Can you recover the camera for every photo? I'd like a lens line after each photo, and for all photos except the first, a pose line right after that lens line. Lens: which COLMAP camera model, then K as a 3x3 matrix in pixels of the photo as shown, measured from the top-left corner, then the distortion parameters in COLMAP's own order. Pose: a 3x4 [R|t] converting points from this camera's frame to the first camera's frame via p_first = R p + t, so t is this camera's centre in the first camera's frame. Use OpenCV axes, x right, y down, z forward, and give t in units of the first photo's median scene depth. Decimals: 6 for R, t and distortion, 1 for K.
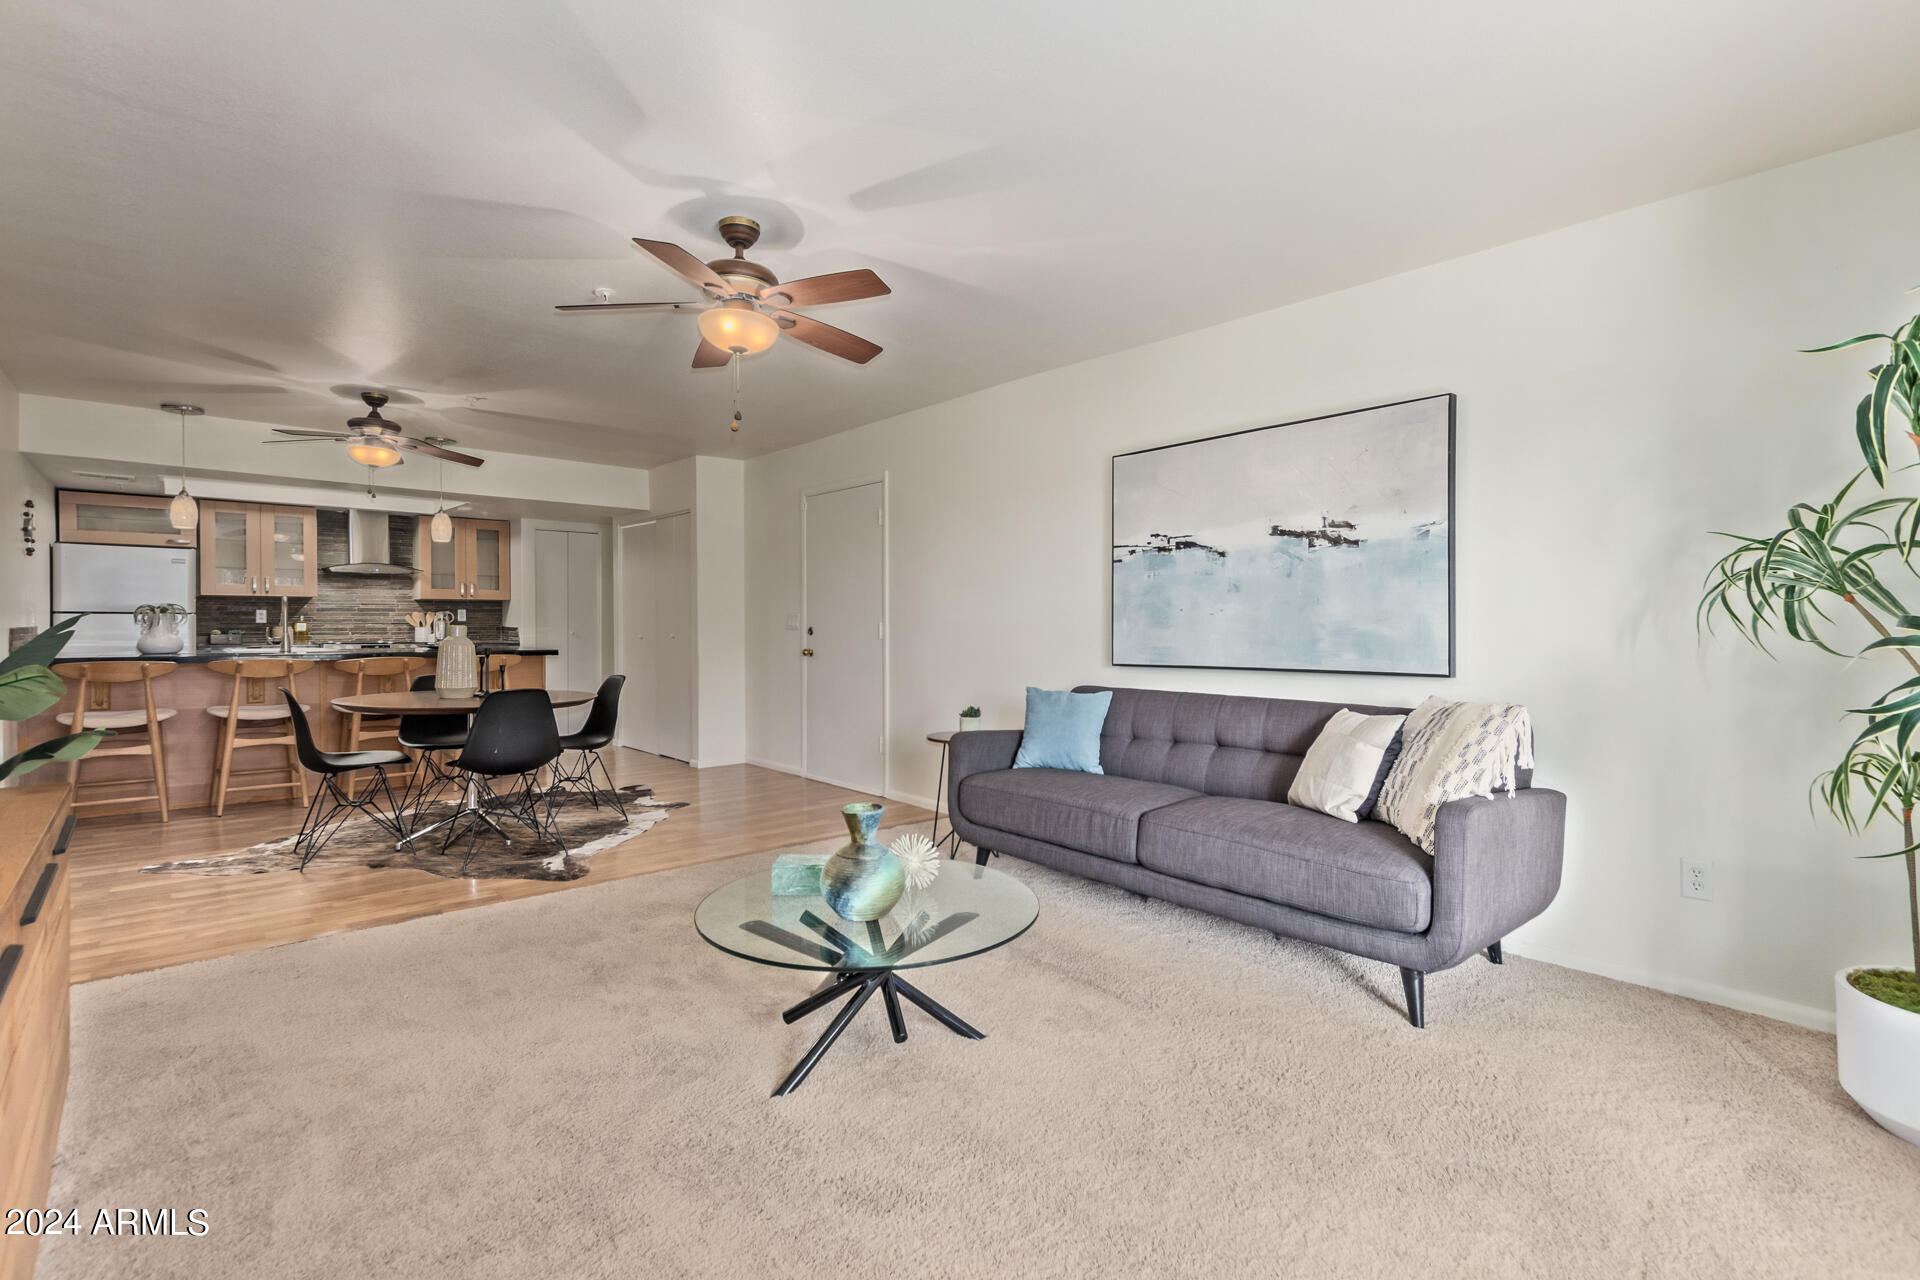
lens RADIAL K [[886.6, 0, 968.5], [0, 886.6, 636.3], [0, 0, 1]] dist [0.003089, -0.000351]
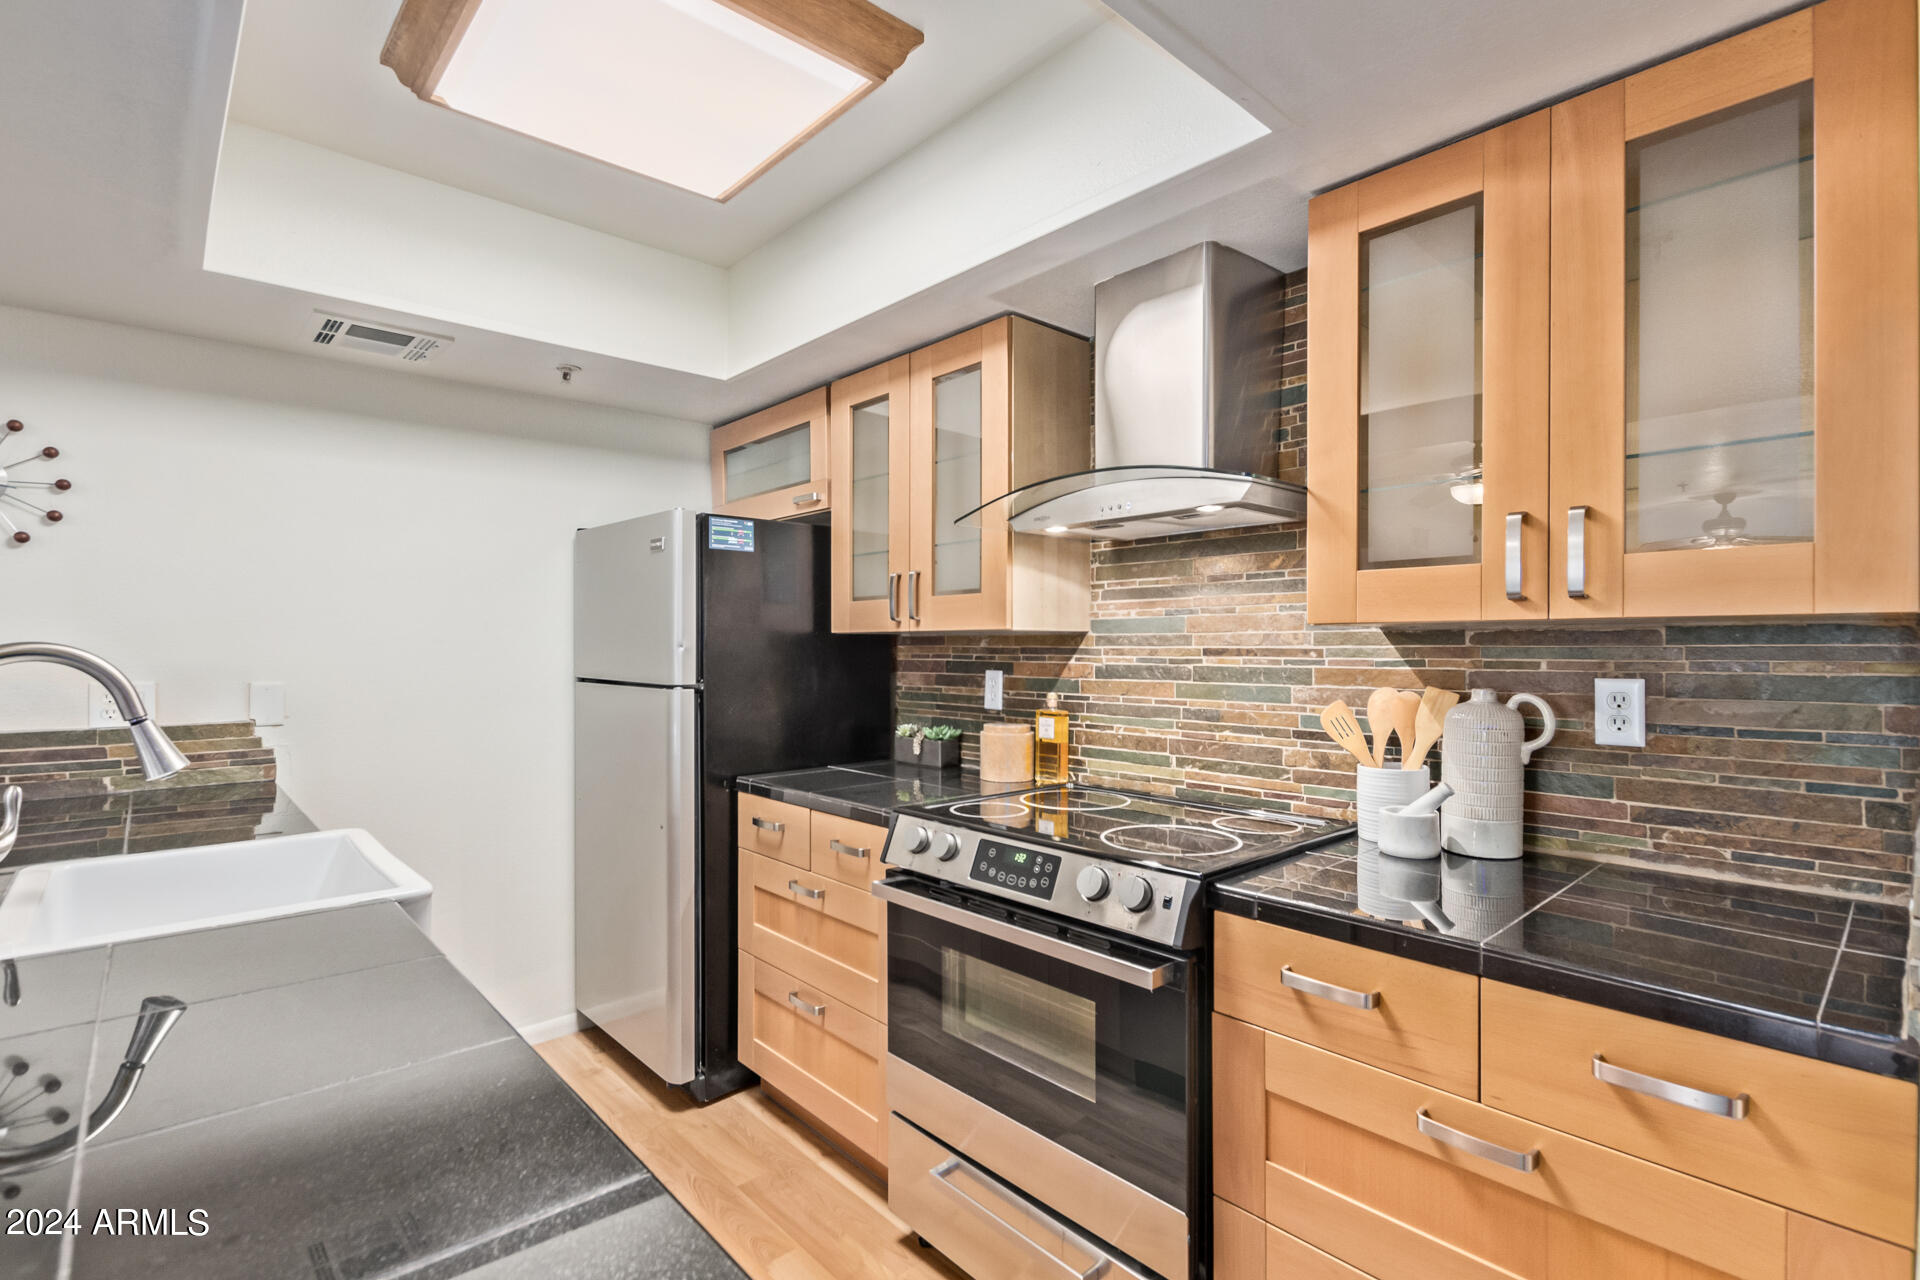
lens RADIAL K [[886.6, 0, 971.8], [0, 886.6, 648.7], [0, 0, 1]] dist [0.003089, -0.000351]
pose [[0.018431, 0.001023, -0.999830, -0.805263], [-0.016999, 0.999855, 0.000710, -0.068110], [0.999686, 0.016983, 0.018446, 1.755572]]
